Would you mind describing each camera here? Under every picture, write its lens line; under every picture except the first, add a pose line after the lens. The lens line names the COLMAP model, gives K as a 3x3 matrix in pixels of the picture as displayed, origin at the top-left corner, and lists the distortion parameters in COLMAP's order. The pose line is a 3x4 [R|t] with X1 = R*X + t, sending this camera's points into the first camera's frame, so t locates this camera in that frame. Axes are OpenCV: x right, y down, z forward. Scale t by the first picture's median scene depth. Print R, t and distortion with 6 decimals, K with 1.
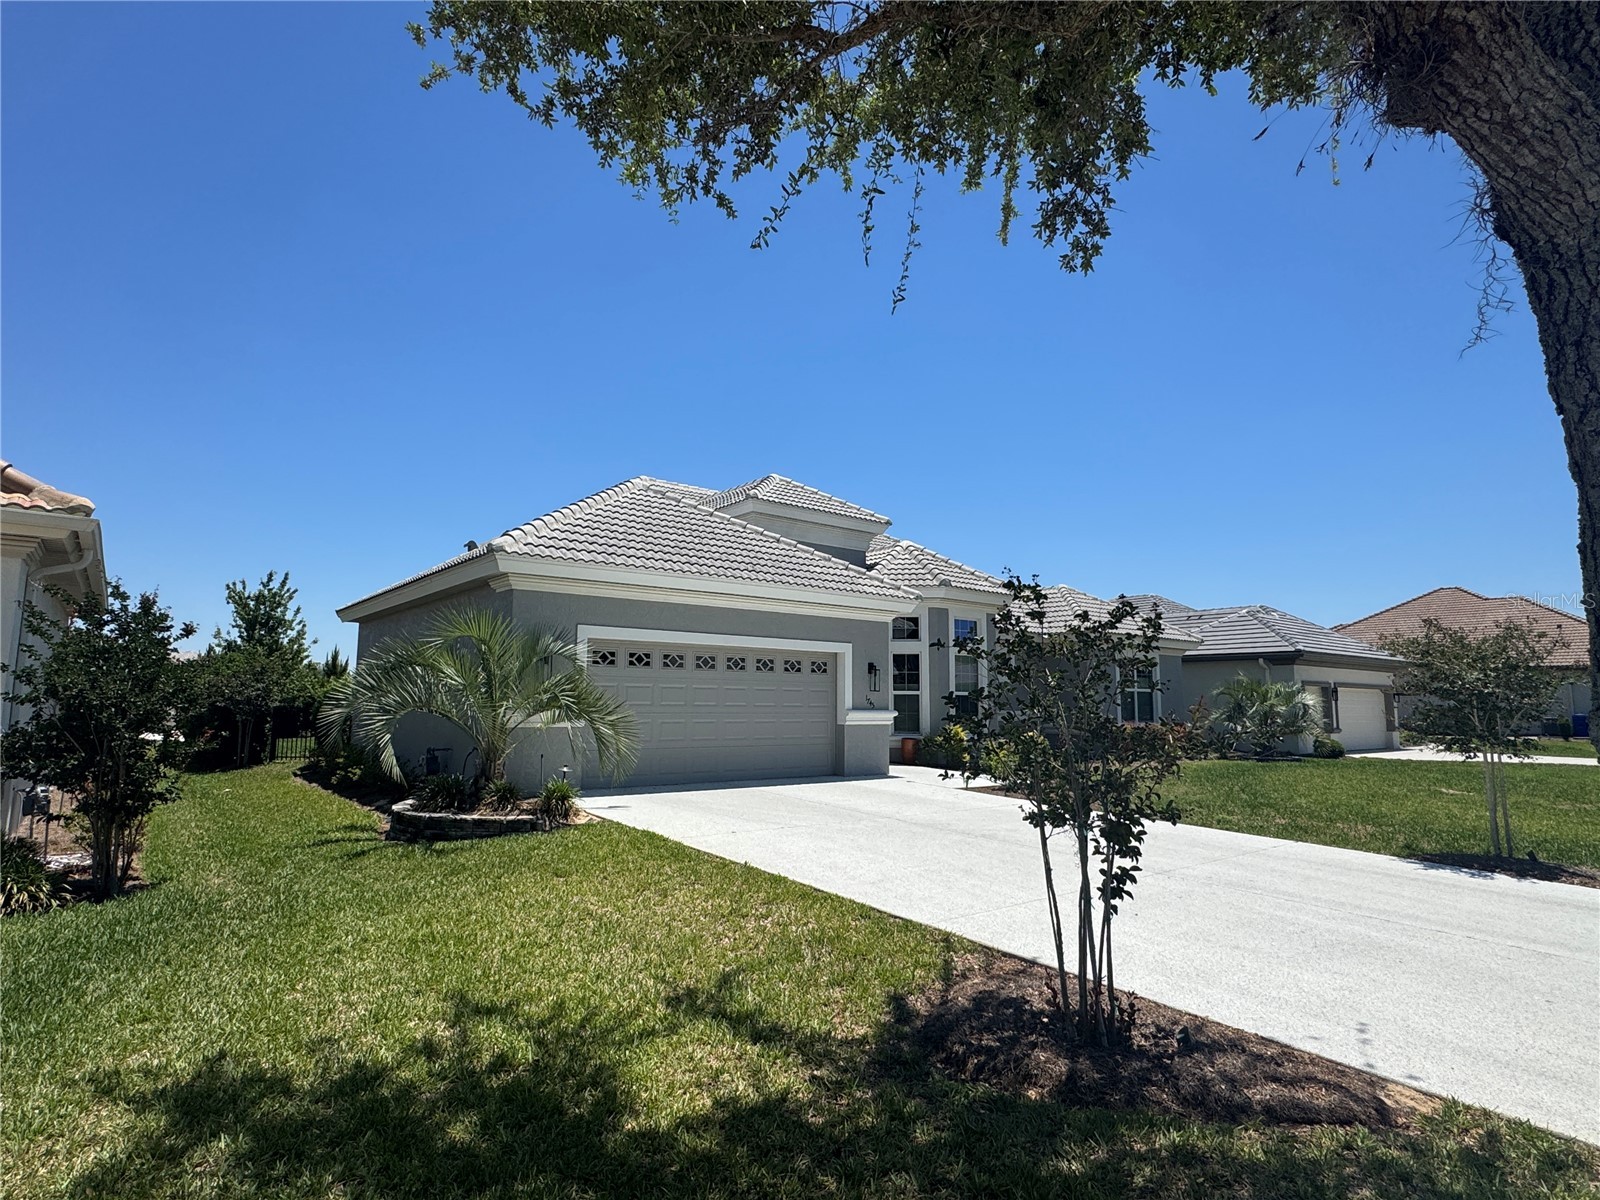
lens RADIAL K [[851.3, 0, 800.0], [0, 851.3, 600.0], [0, 0, 1]] dist [0.001766, -0.000670]
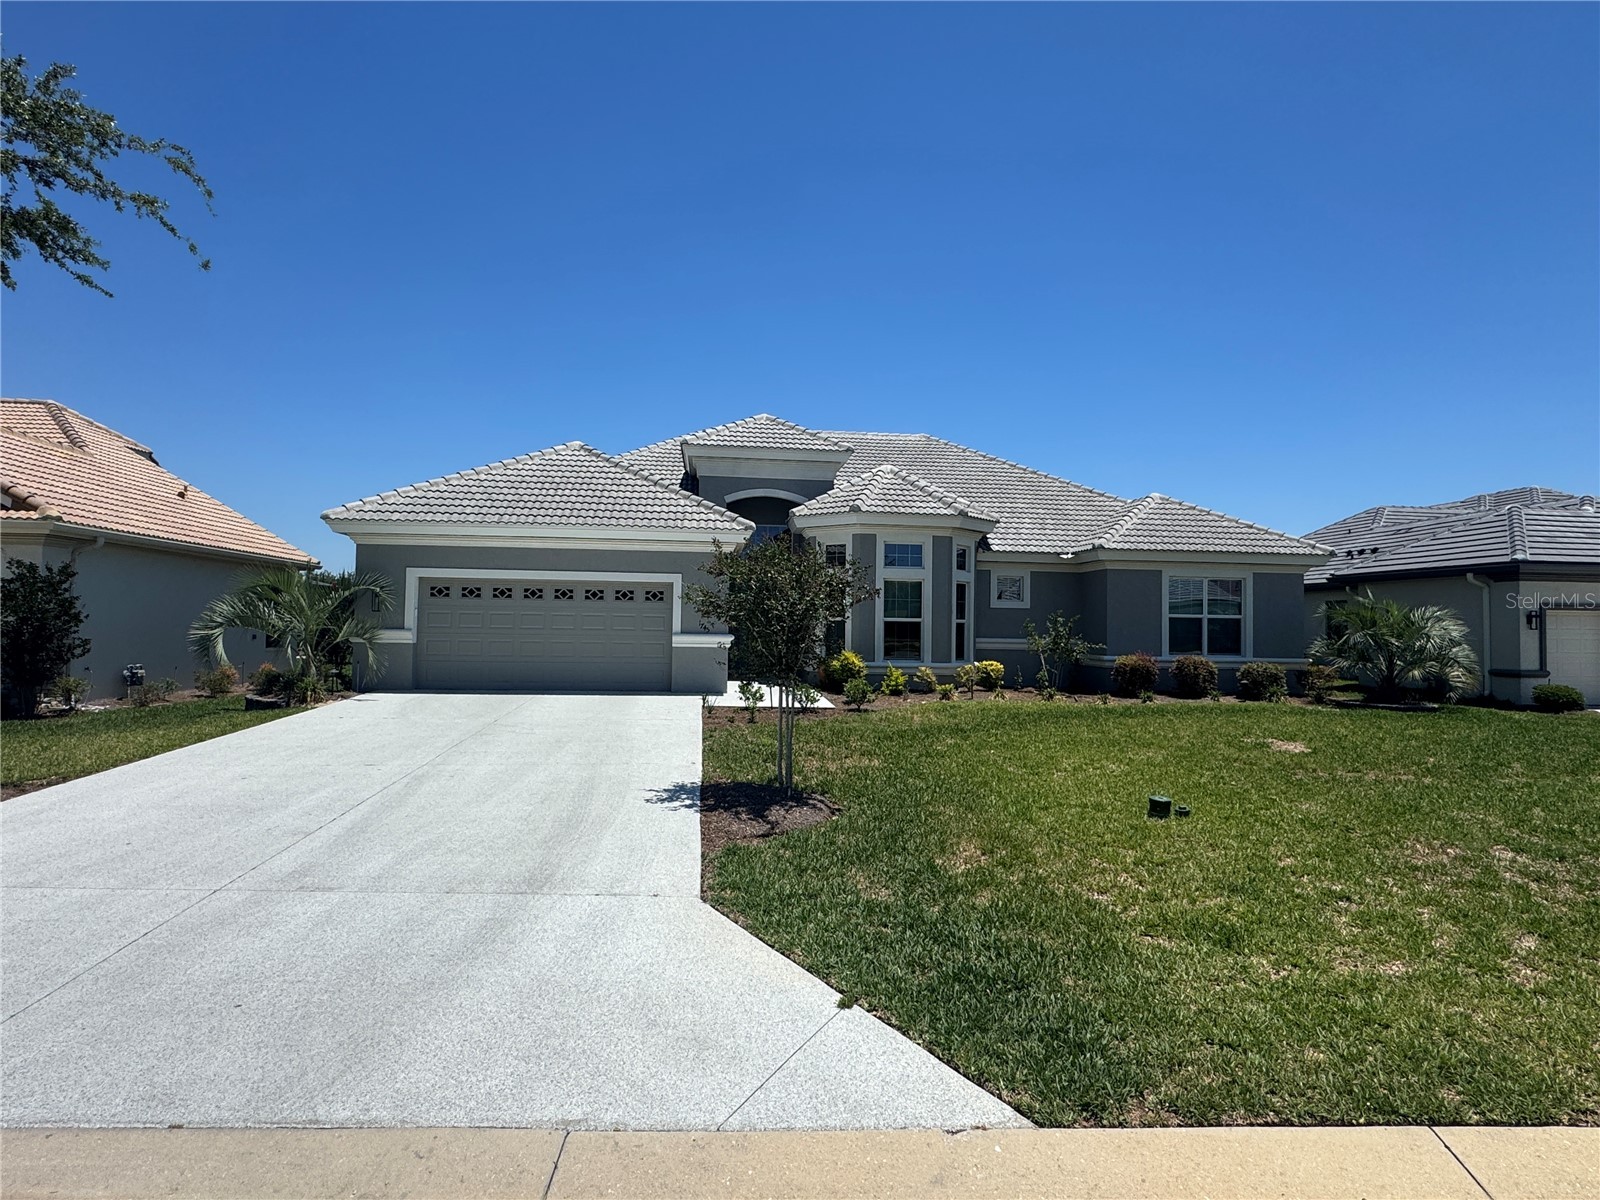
lens RADIAL K [[851.3, 0, 800.0], [0, 851.3, 600.0], [0, 0, 1]] dist [0.001766, -0.000670]
pose [[0.848746, -0.014403, -0.528605, 0.775271], [0.055724, 0.996499, 0.062320, 0.024673], [0.525857, -0.082350, 0.846577, 0.145461]]
